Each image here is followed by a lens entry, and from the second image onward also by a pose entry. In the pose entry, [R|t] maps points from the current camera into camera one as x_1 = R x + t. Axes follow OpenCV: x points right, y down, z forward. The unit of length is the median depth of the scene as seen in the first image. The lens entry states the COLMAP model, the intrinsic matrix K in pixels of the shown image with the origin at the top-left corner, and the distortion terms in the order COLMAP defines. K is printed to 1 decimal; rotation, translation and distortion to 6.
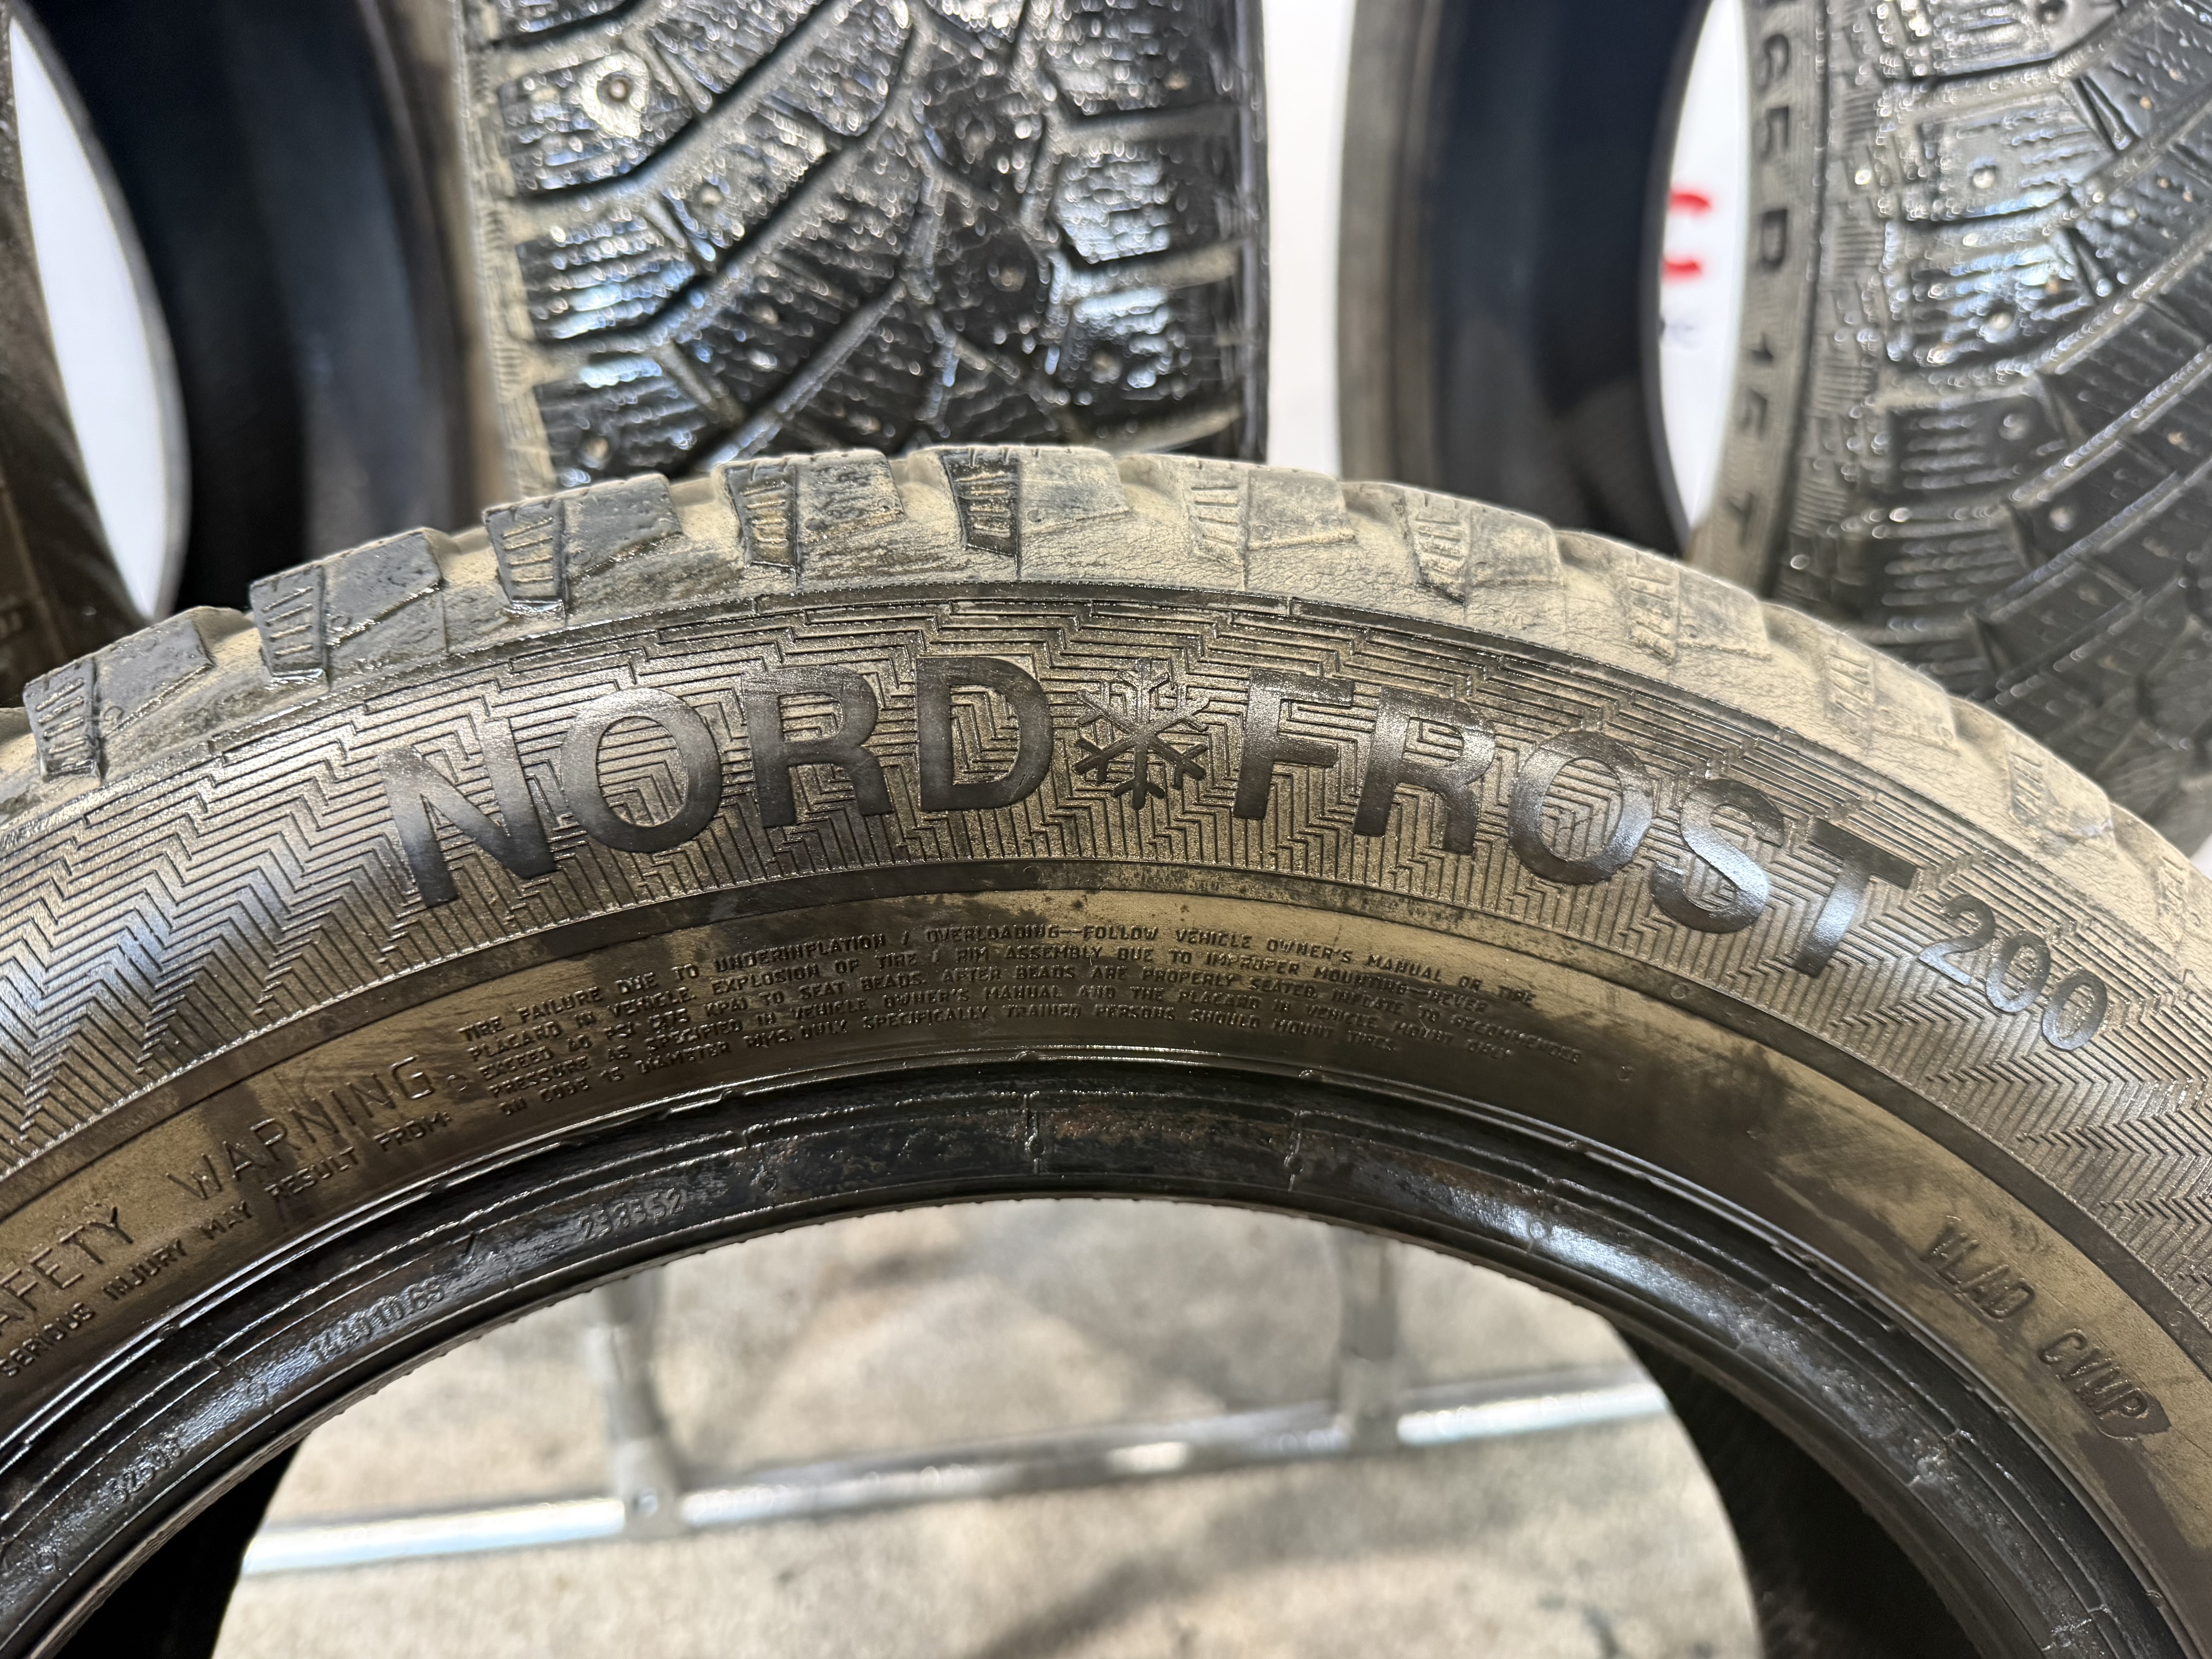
lens RADIAL K [[1574.0, 0, 1073.2], [0, 1574.0, 841.9], [0, 0, 1]] dist [-0.045909, 0.006201]
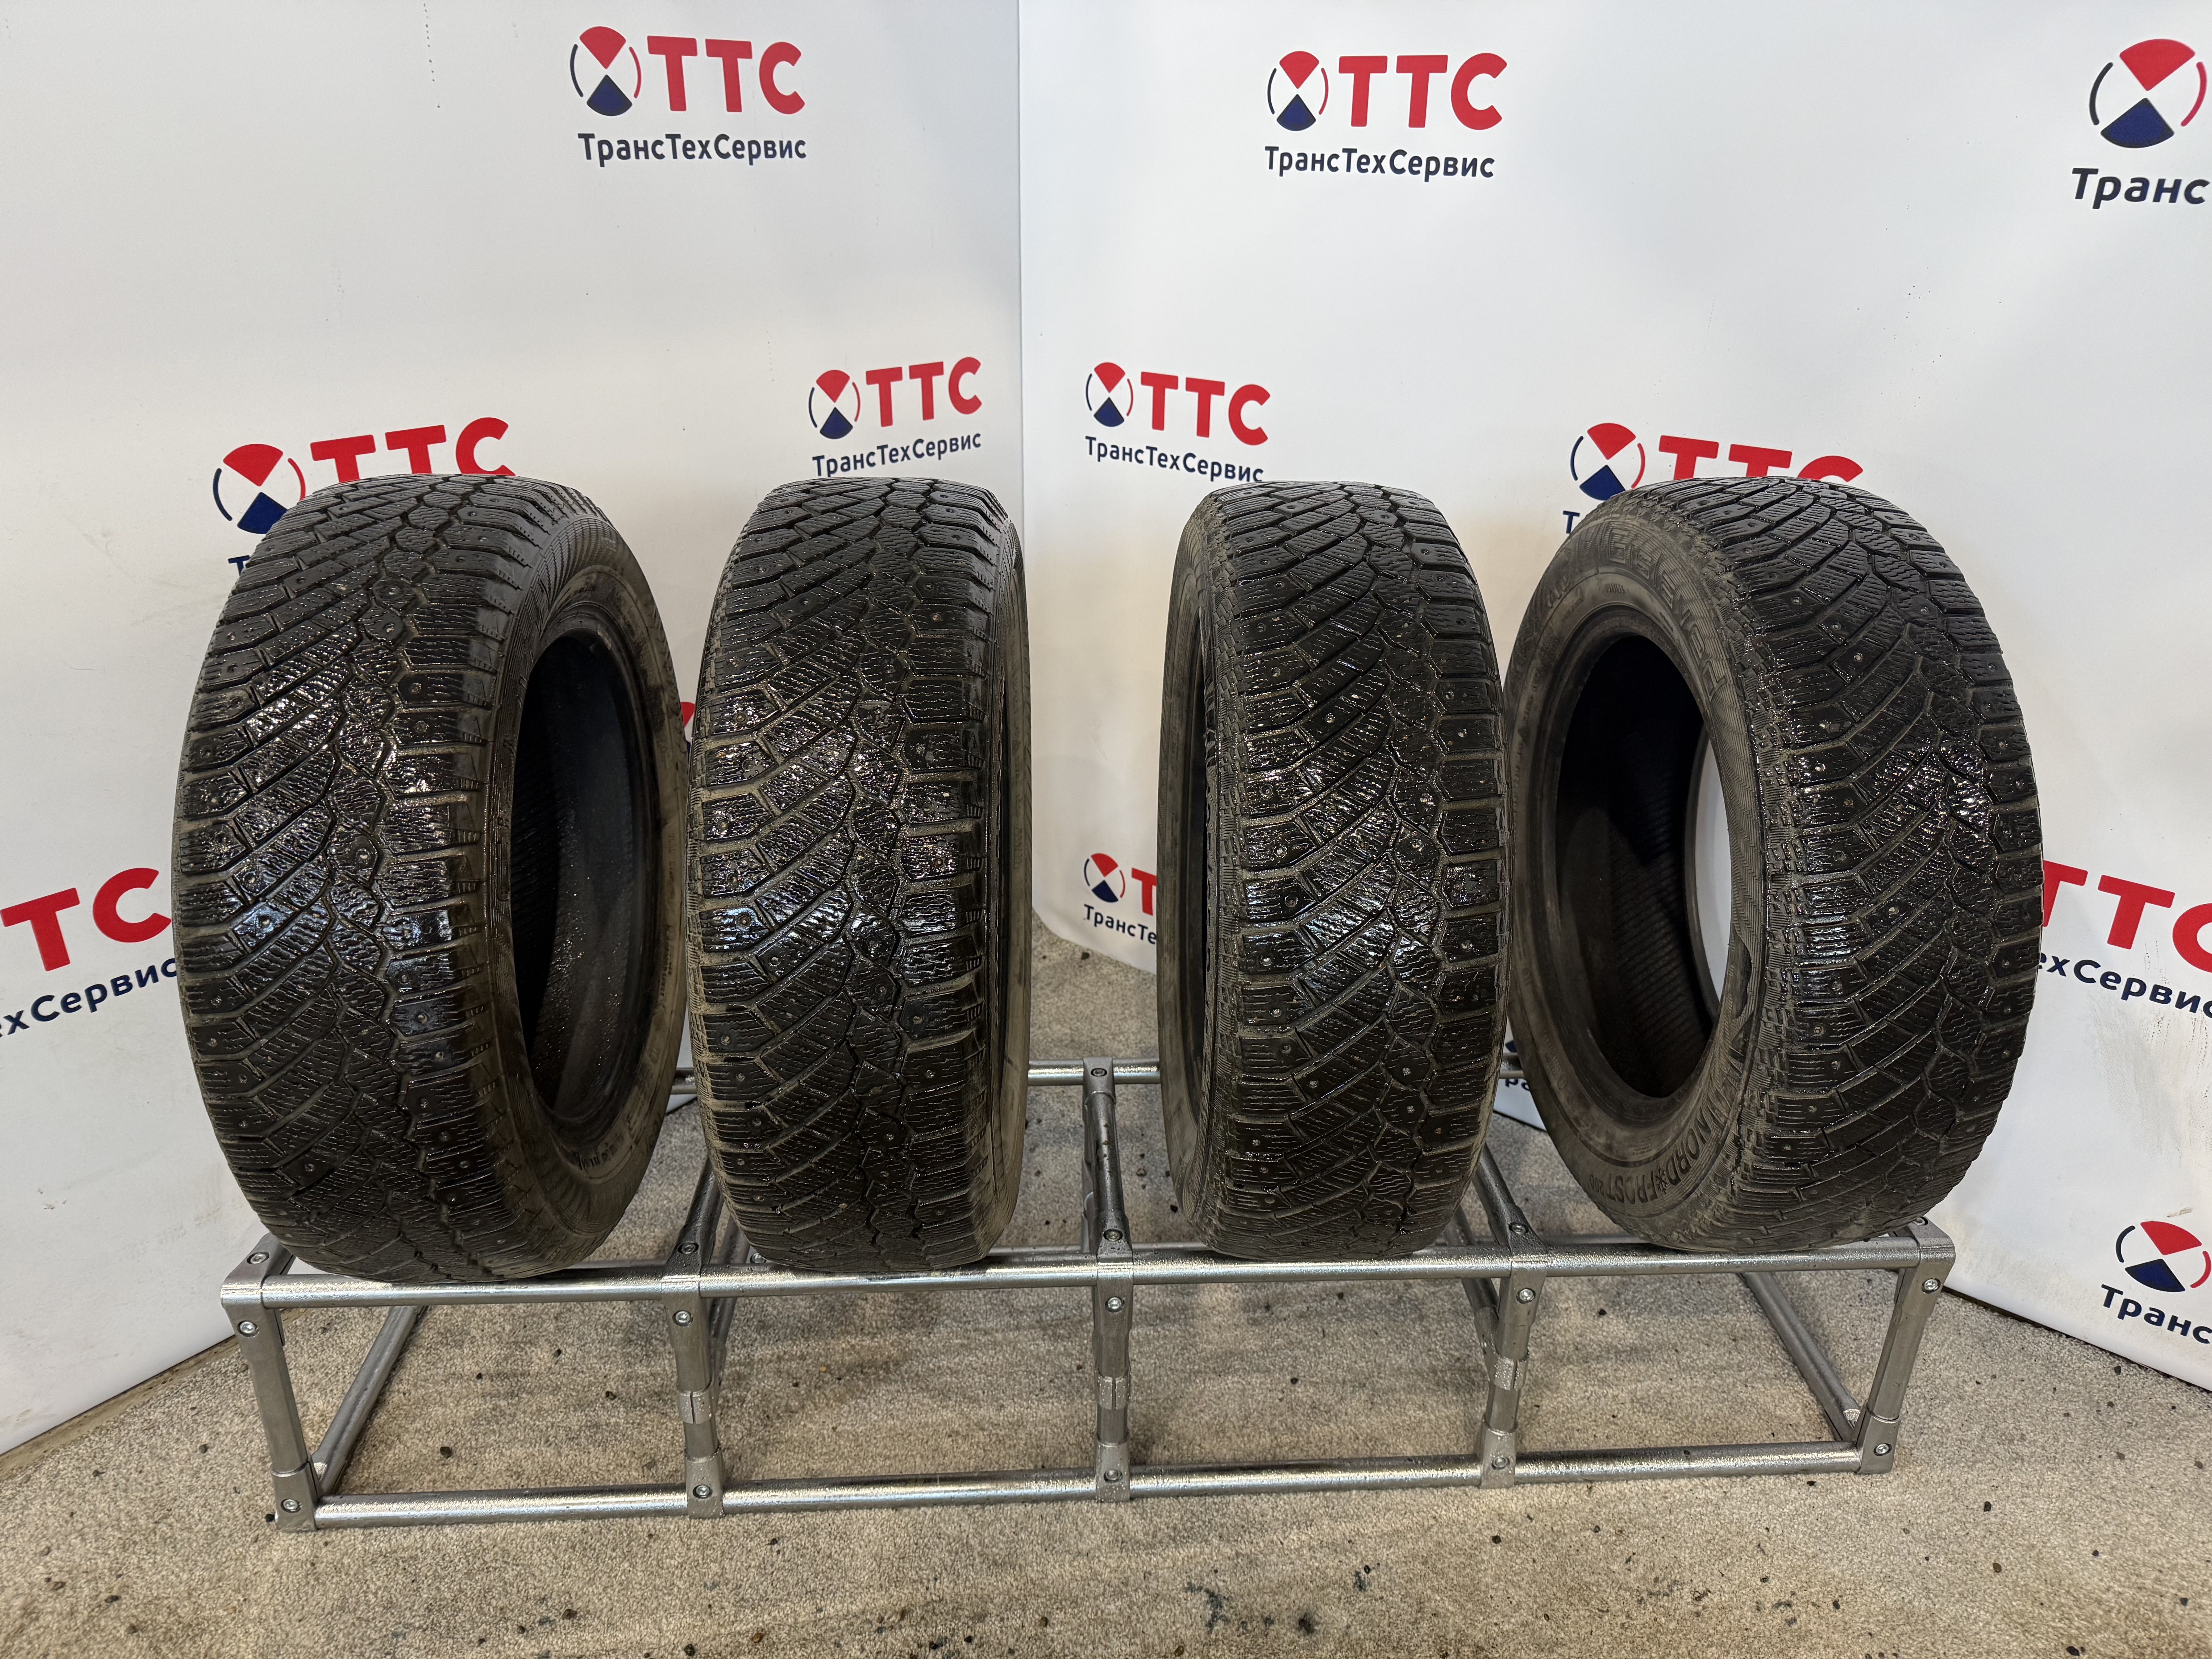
lens RADIAL K [[1543.6, 0, 1098.3], [0, 1543.6, 858.5], [0, 0, 1]] dist [0.072758, -0.050048]
pose [[0.997291, 0.060105, -0.042410, 0.223838], [-0.062939, 0.995630, -0.068988, -0.219912], [0.038078, 0.071470, 0.996716, -0.873980]]
